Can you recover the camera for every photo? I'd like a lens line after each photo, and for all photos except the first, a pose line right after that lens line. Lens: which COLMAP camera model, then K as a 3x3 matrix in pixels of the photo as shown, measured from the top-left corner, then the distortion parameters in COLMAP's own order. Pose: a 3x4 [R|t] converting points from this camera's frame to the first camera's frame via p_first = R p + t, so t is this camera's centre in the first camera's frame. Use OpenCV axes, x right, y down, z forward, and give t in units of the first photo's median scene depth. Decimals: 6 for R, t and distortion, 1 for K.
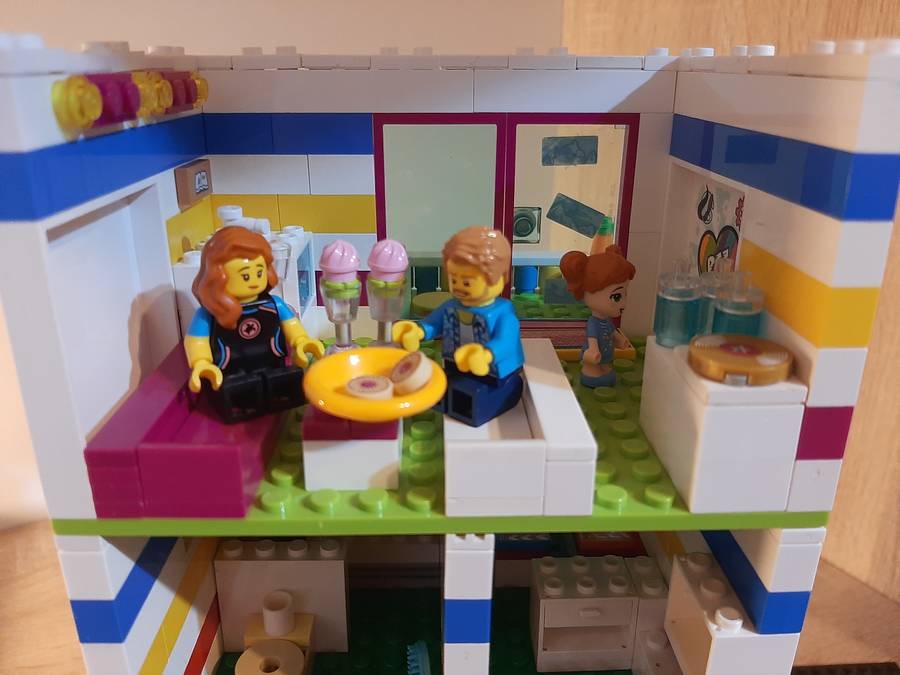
lens RADIAL K [[745.7, 0, 450.0], [0, 745.7, 337.5], [0, 0, 1]] dist [0.052982, -0.162196]
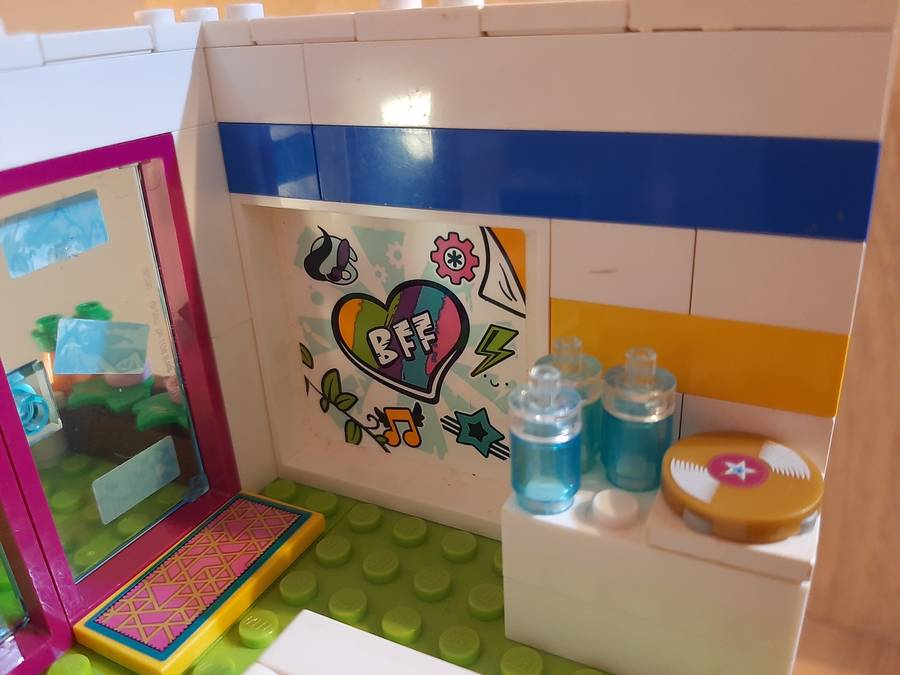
lens RADIAL K [[745.7, 0, 450.0], [0, 745.7, 337.5], [0, 0, 1]] dist [0.052982, -0.162196]
pose [[0.457167, -0.378022, 0.805045, -0.141914], [0.353640, 0.907806, 0.225450, -0.216840], [-0.816049, 0.181628, 0.548703, 0.570112]]
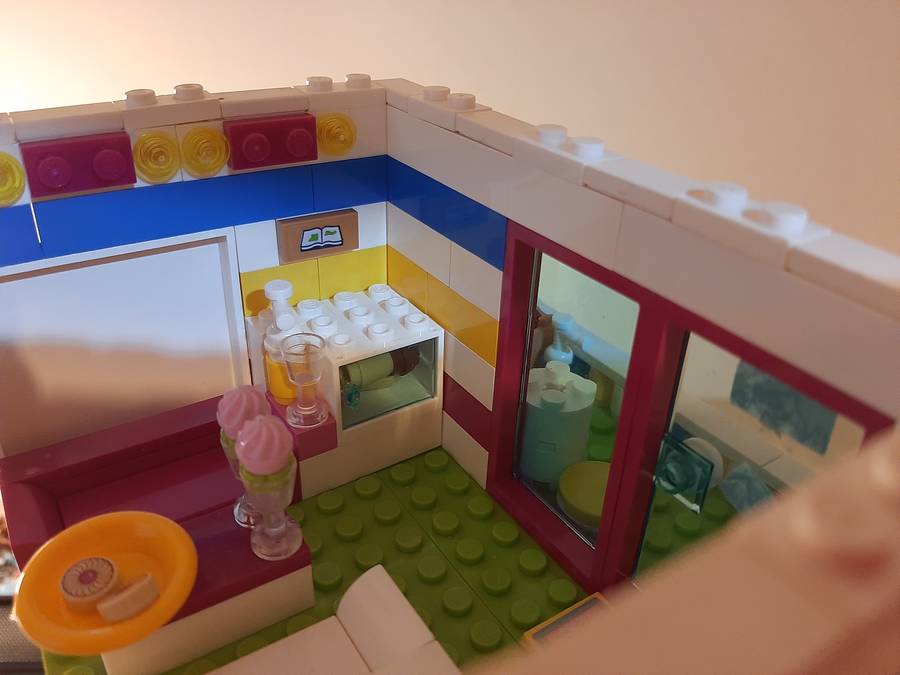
lens RADIAL K [[730.0, 0, 450.0], [0, 730.0, 337.5], [0, 0, 1]] dist [0.031173, -0.142256]
pose [[0.527343, 0.433133, -0.730962, 0.396364], [-0.330372, 0.897137, 0.293258, -0.376057], [0.782793, 0.086842, 0.616193, 0.556495]]
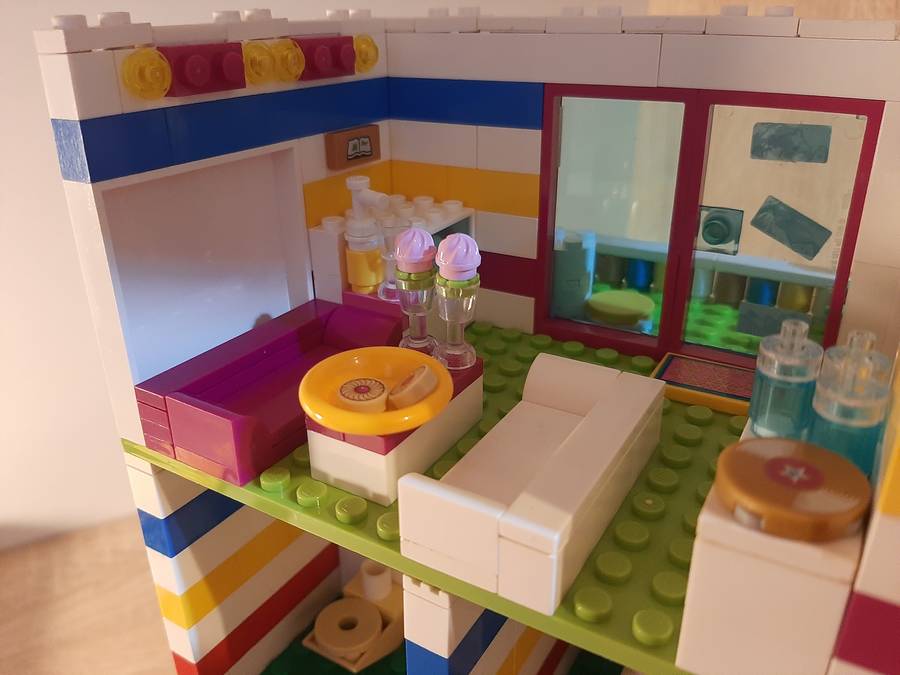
lens RADIAL K [[730.0, 0, 450.0], [0, 730.0, 337.5], [0, 0, 1]] dist [0.031173, -0.142256]
pose [[0.846517, 0.204967, -0.491322, 0.285152], [-0.173368, 0.978739, 0.109603, -0.080754], [0.503342, -0.007602, 0.864054, 0.194949]]
